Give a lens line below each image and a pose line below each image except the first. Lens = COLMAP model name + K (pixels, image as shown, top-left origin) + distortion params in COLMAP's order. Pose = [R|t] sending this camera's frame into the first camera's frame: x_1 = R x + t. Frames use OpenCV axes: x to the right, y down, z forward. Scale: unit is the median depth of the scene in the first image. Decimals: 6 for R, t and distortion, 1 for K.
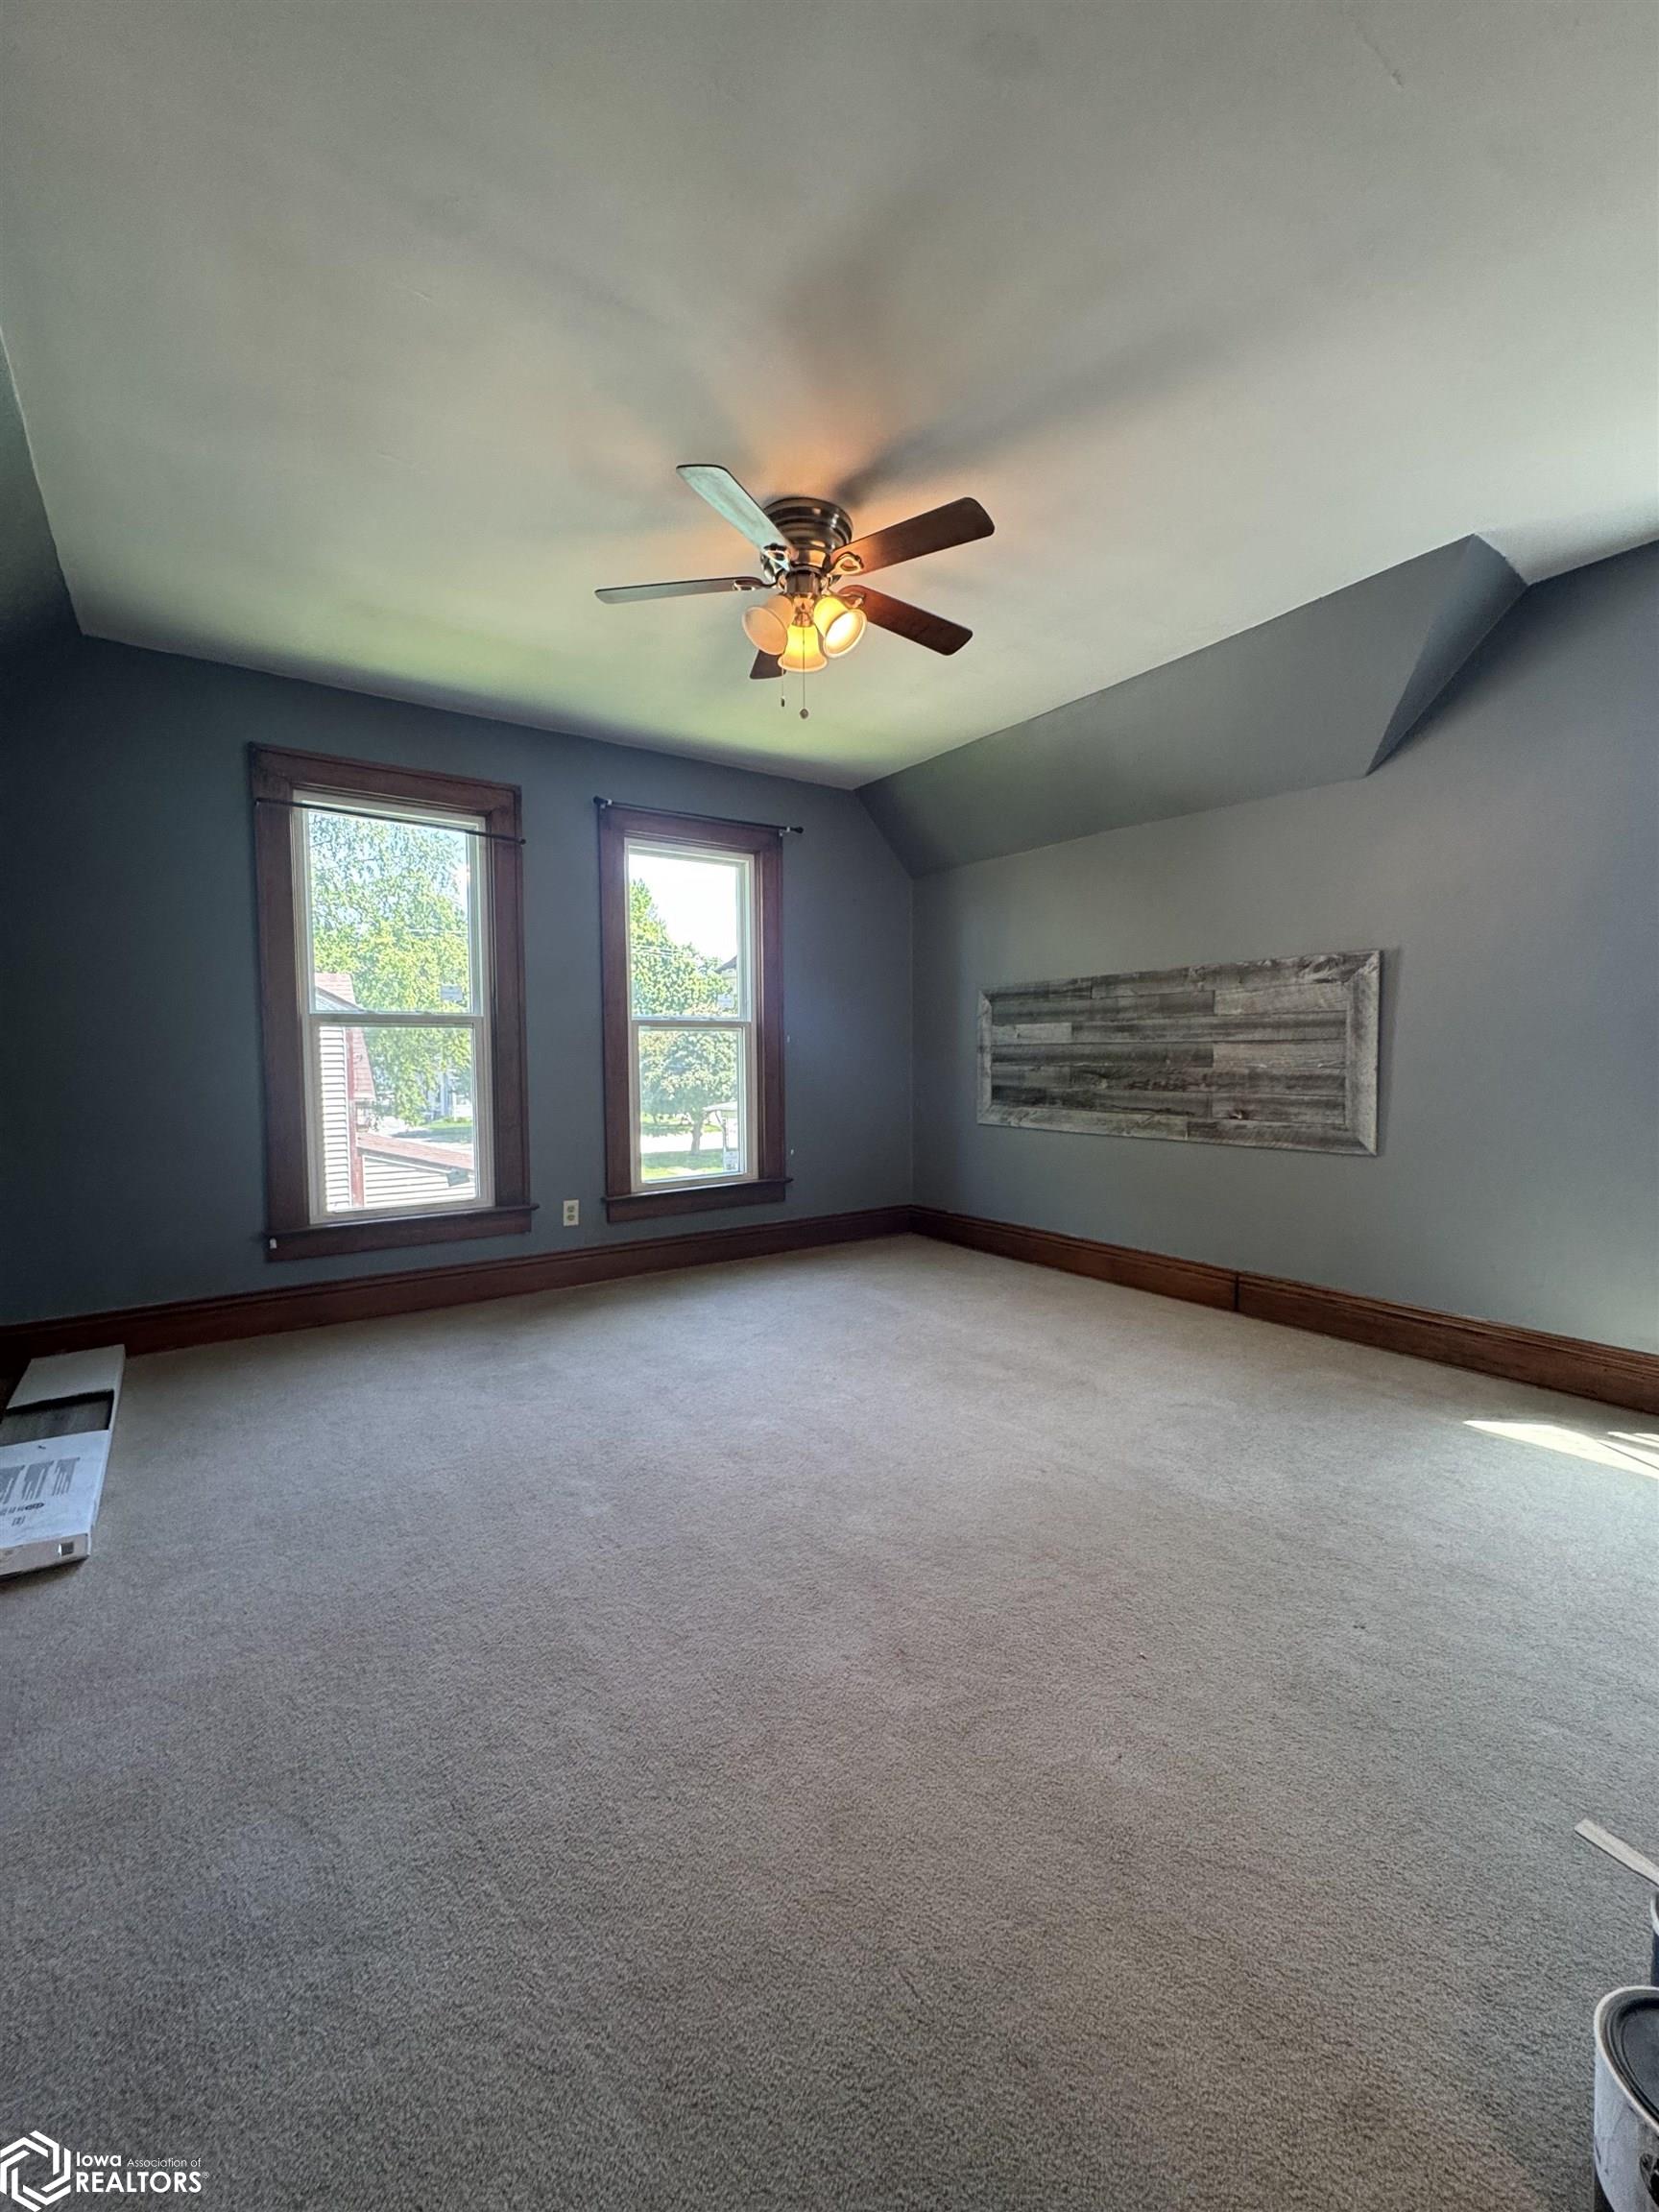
lens RADIAL K [[889.8, 0, 859.4], [0, 889.8, 1104.2], [0, 0, 1]] dist [-0.006285, 0.000983]
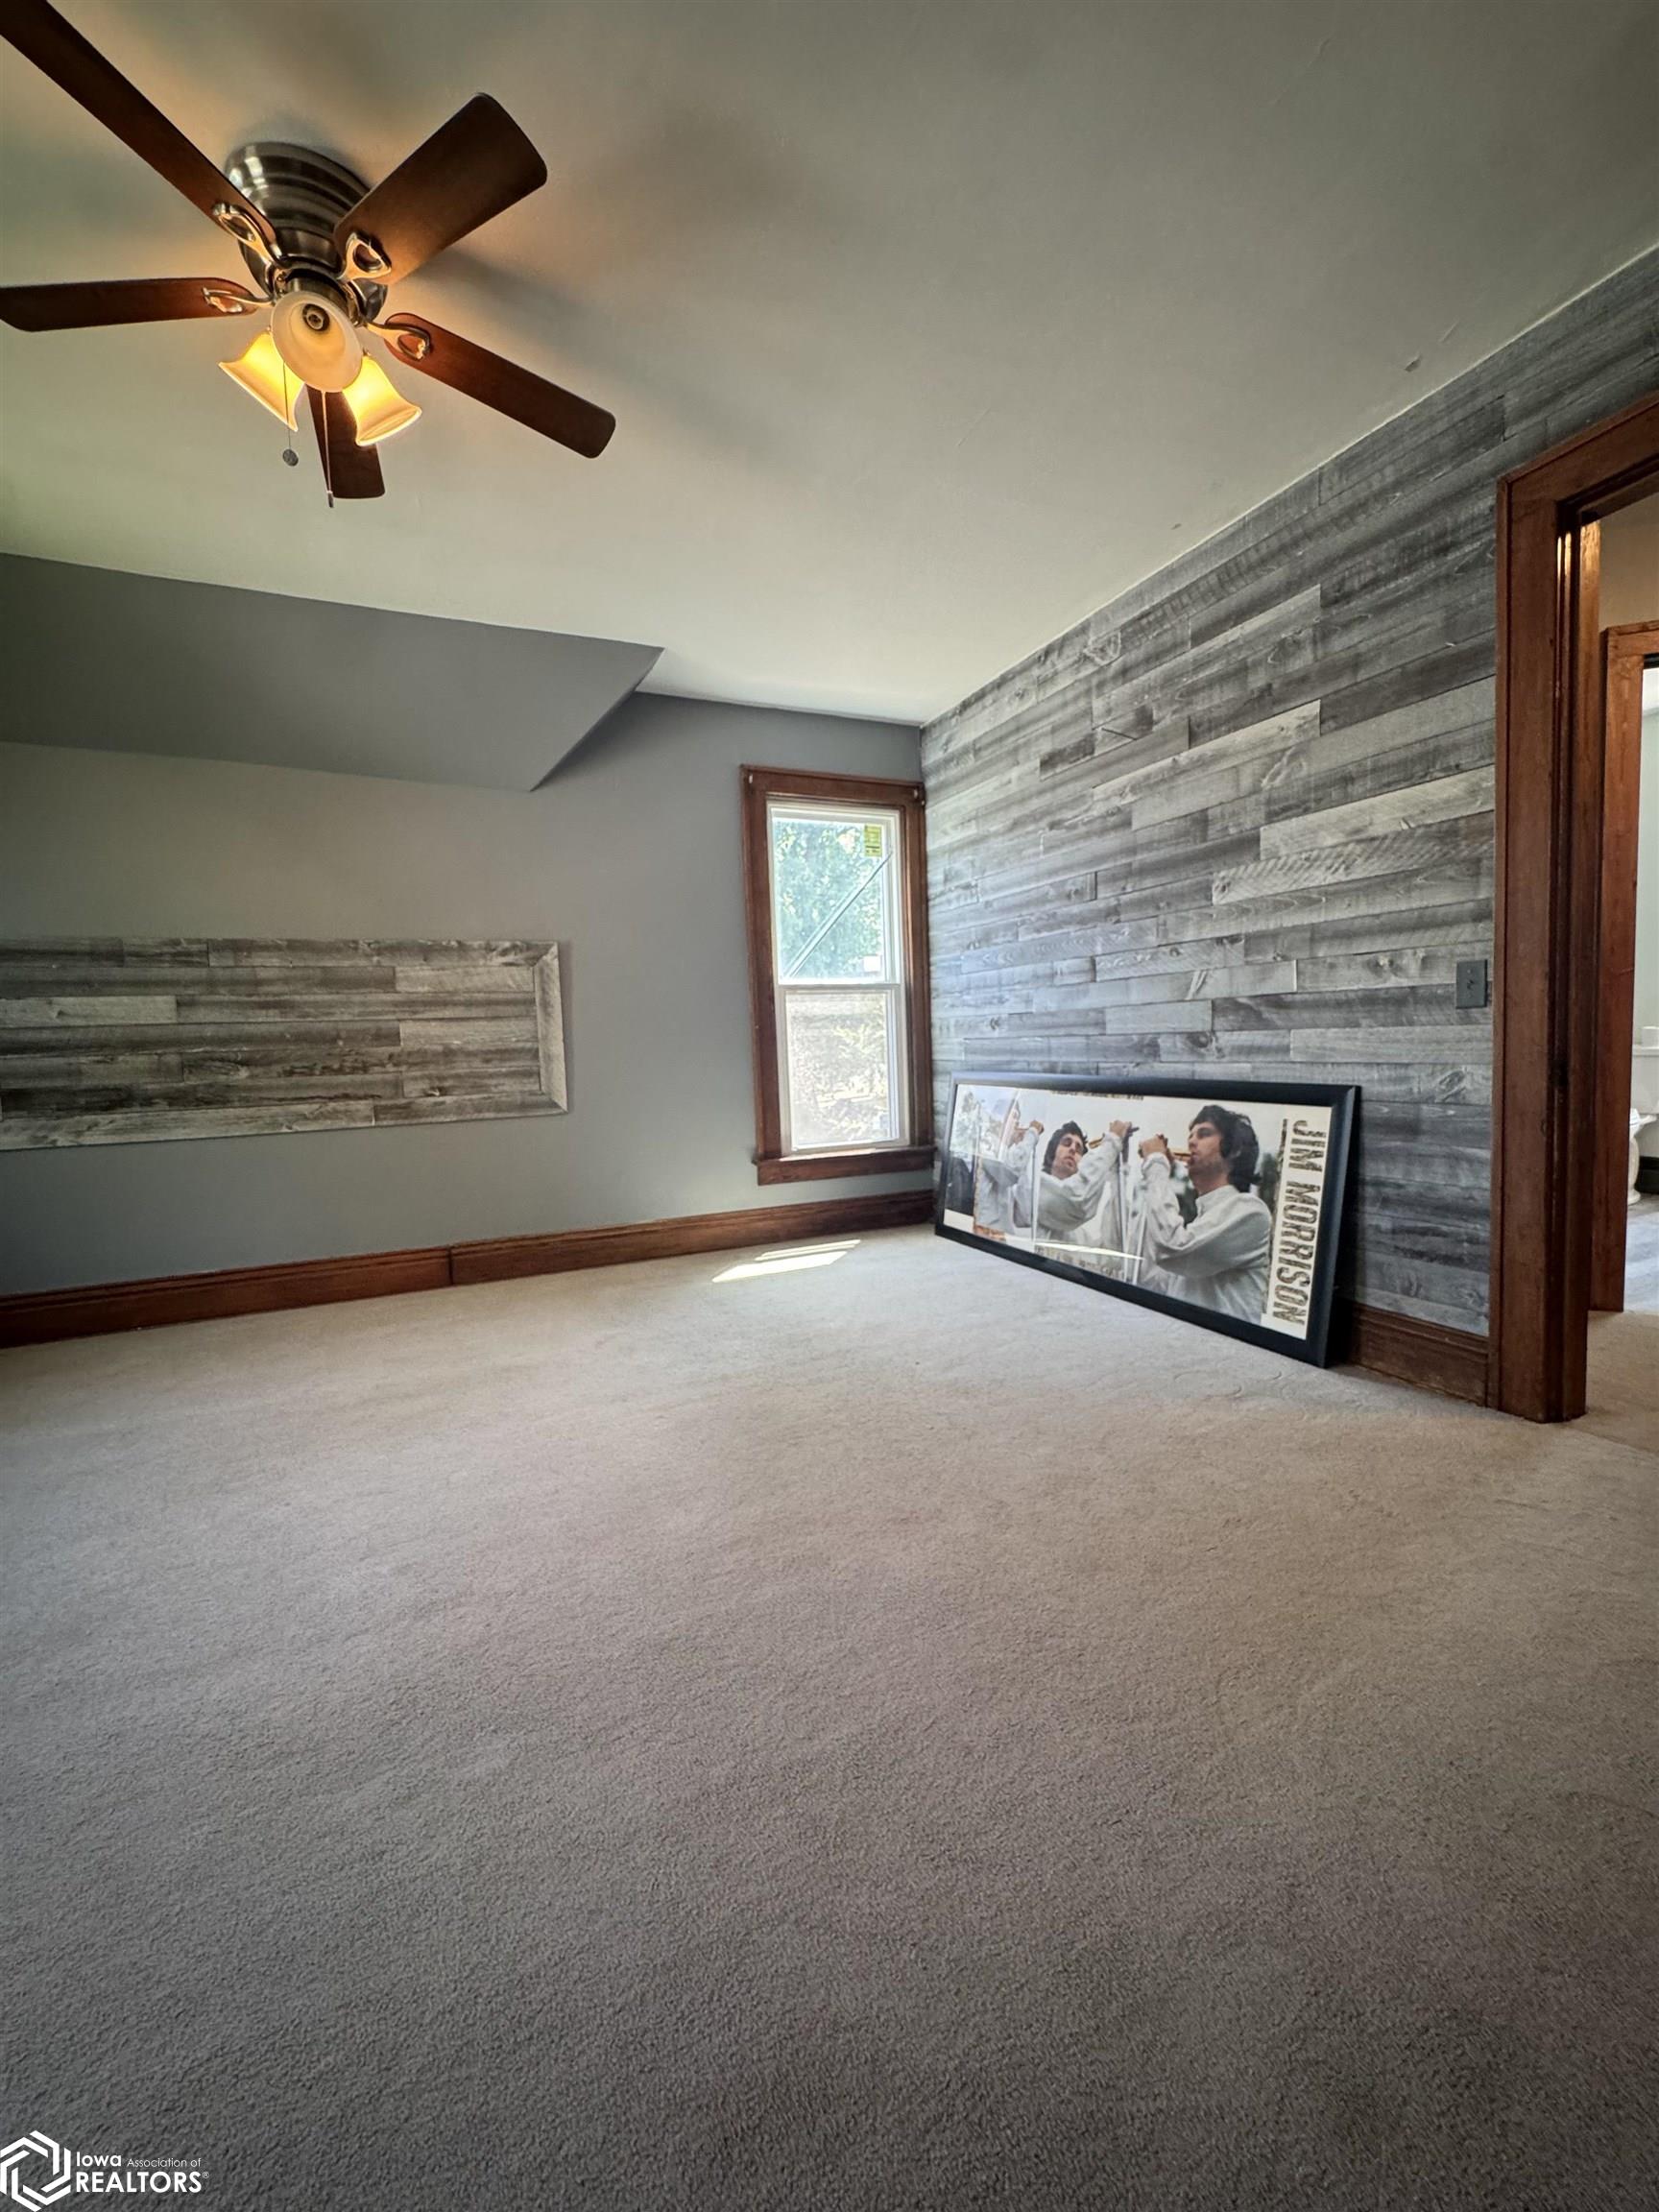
lens RADIAL K [[889.8, 0, 796.7], [0, 889.8, 1109.2], [0, 0, 1]] dist [-0.006285, 0.000983]
pose [[0.216110, -0.078112, 0.973239, -0.452984], [0.088621, 0.994249, 0.060119, 0.007022], [-0.972339, 0.073257, 0.221790, 0.366640]]
